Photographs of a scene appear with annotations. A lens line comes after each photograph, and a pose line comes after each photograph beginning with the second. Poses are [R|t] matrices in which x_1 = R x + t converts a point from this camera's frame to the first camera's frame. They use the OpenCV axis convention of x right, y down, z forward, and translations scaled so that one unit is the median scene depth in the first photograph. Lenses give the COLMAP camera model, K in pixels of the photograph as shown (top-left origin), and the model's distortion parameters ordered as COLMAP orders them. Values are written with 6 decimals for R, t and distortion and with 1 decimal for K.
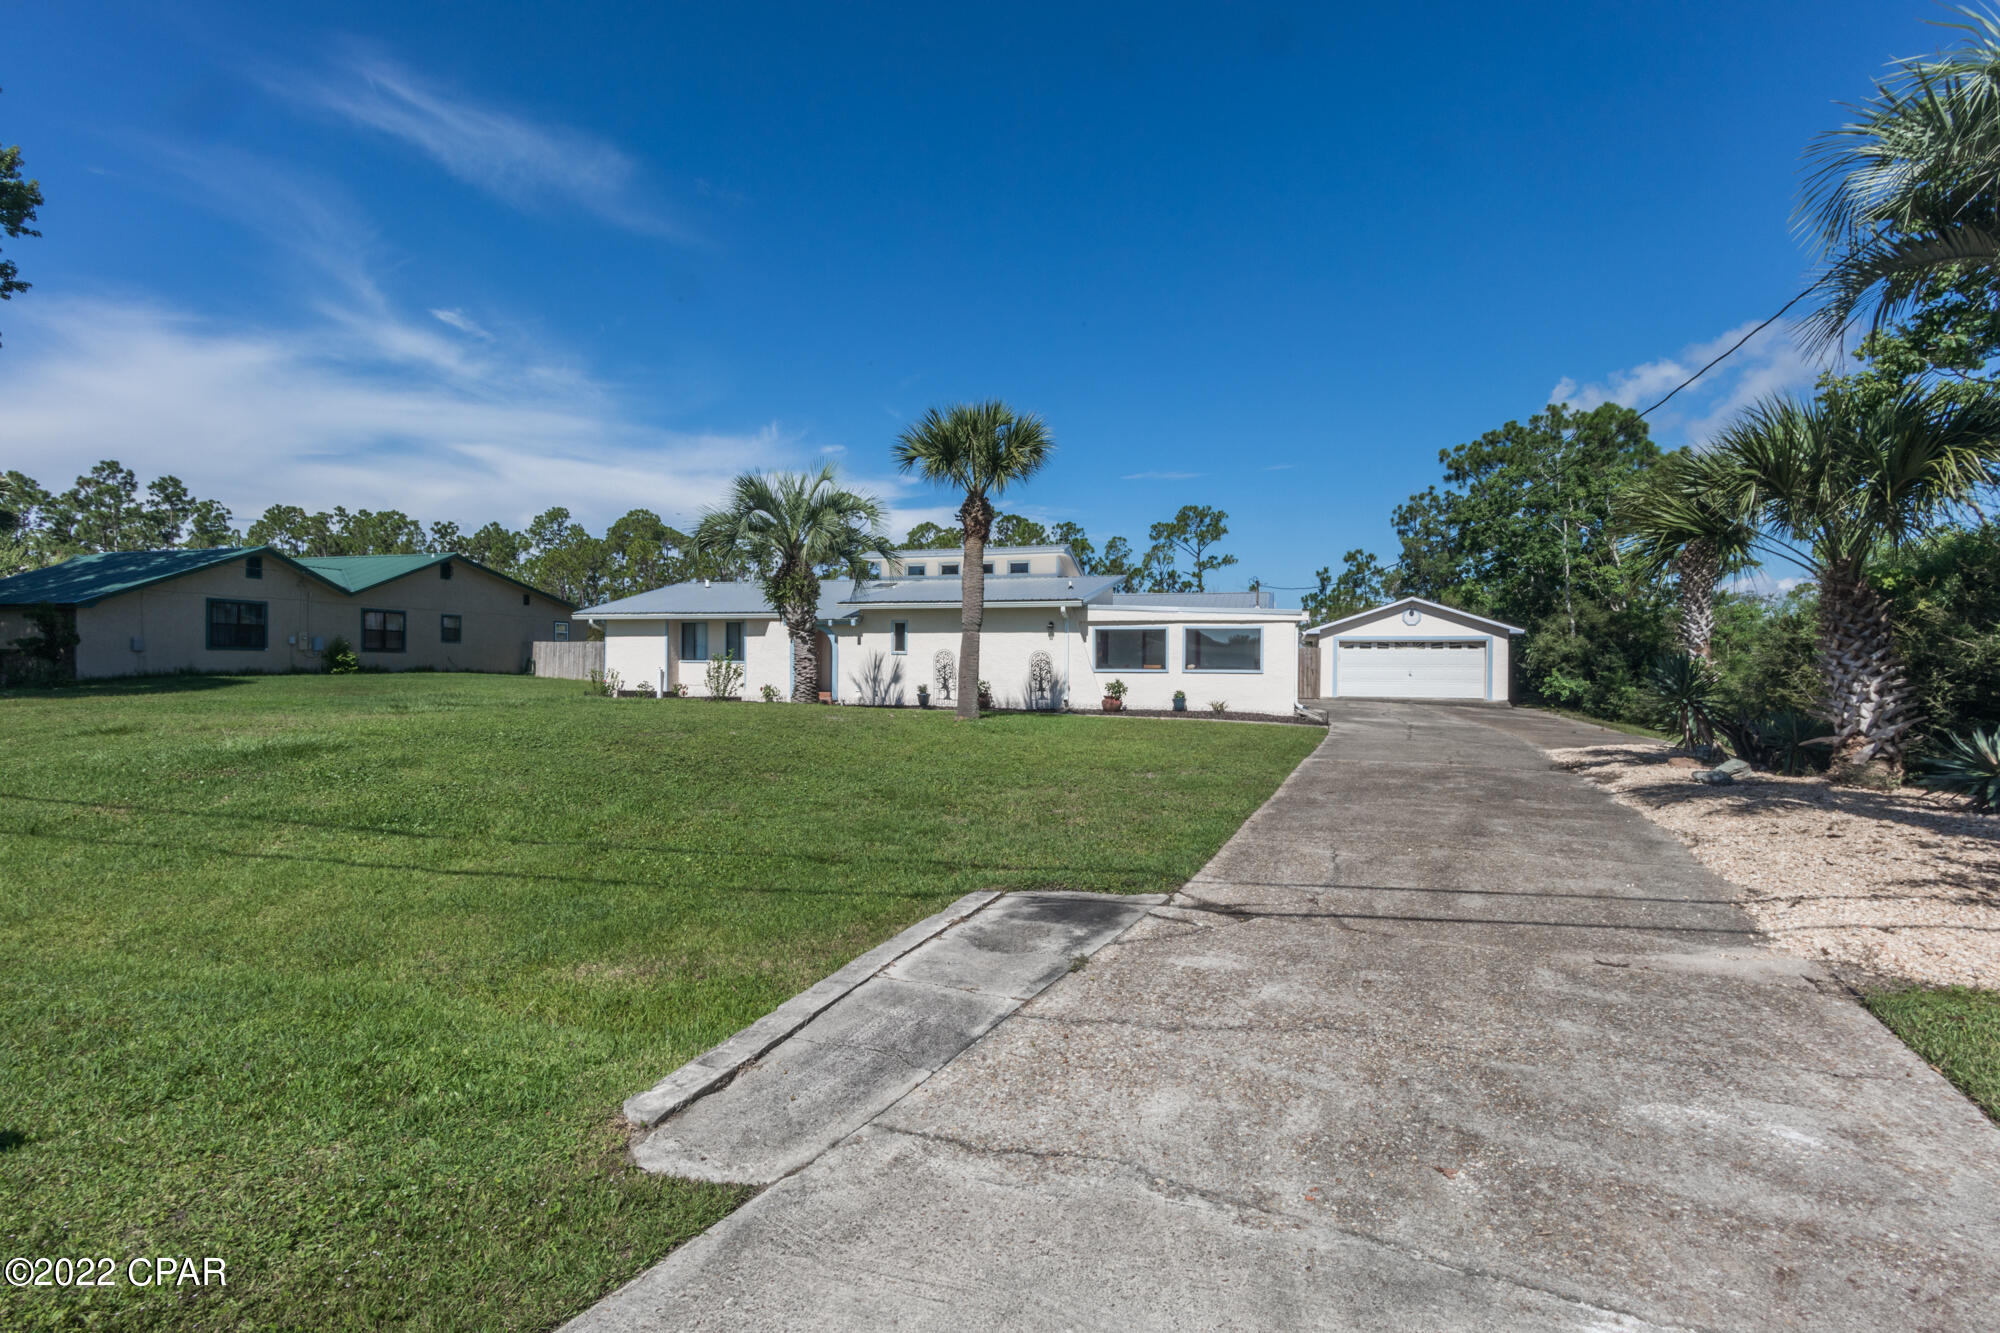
lens RADIAL K [[967.5, 0, 987.5], [0, 967.5, 671.4], [0, 0, 1]] dist [0.003867, -0.001926]
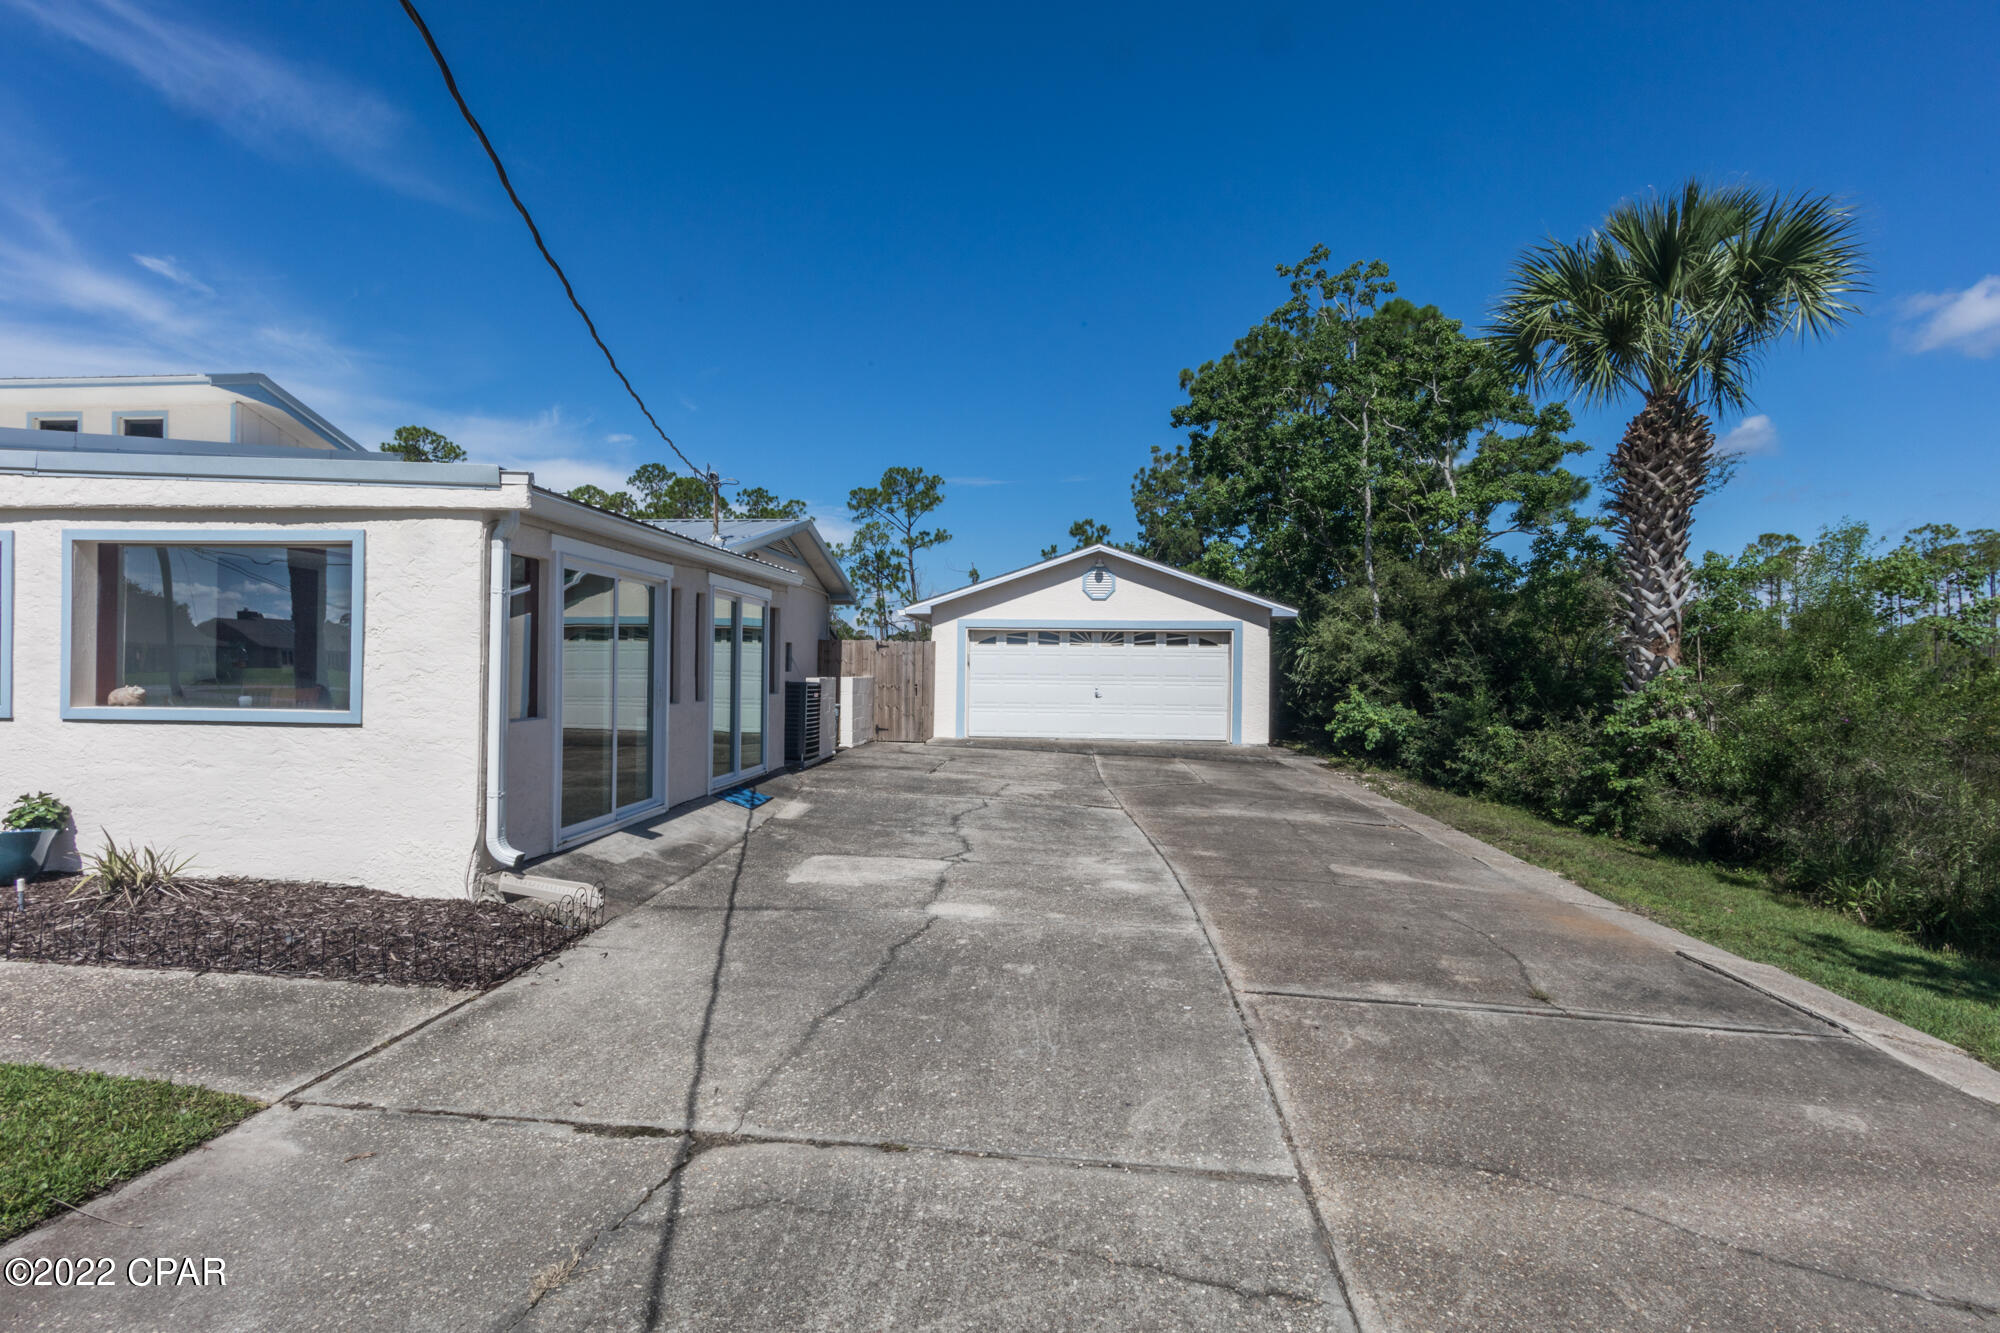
lens RADIAL K [[967.5, 0, 1000.6], [0, 967.5, 666.4], [0, 0, 1]] dist [0.003867, -0.001926]
pose [[0.974930, 0.003947, 0.222478, 0.280958], [-0.002296, 0.999968, -0.007679, -0.008170], [-0.222502, 0.006976, 0.974907, 0.525042]]
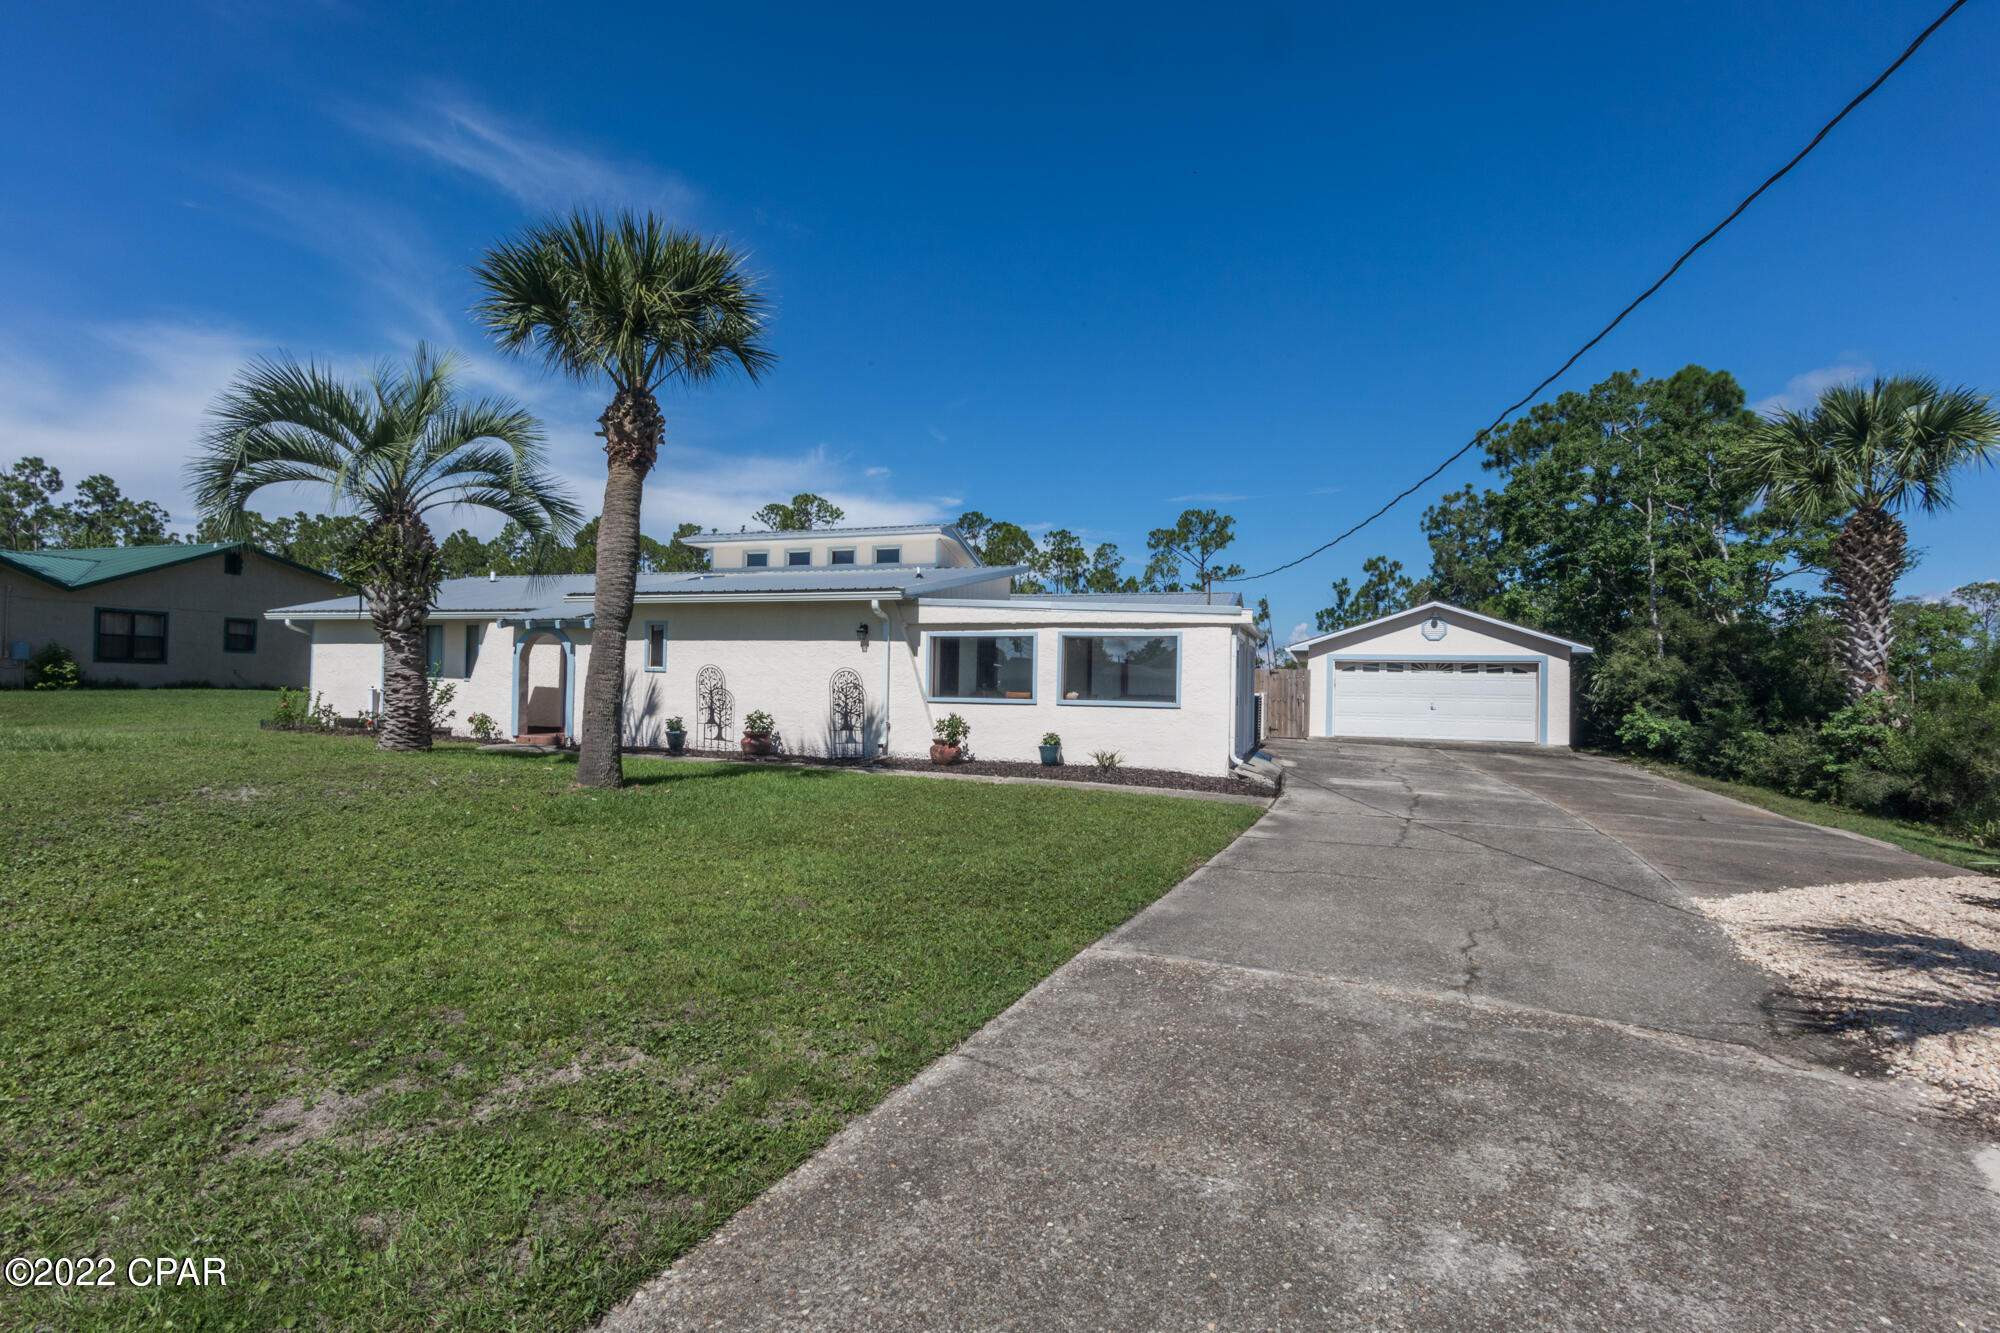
lens RADIAL K [[967.5, 0, 993.0], [0, 967.5, 666.6], [0, 0, 1]] dist [0.003867, -0.001926]
pose [[0.999423, 0.010680, -0.032241, 0.133491], [-0.011538, 0.999581, -0.026544, -0.004829], [0.031944, 0.026901, 0.999128, 0.269054]]
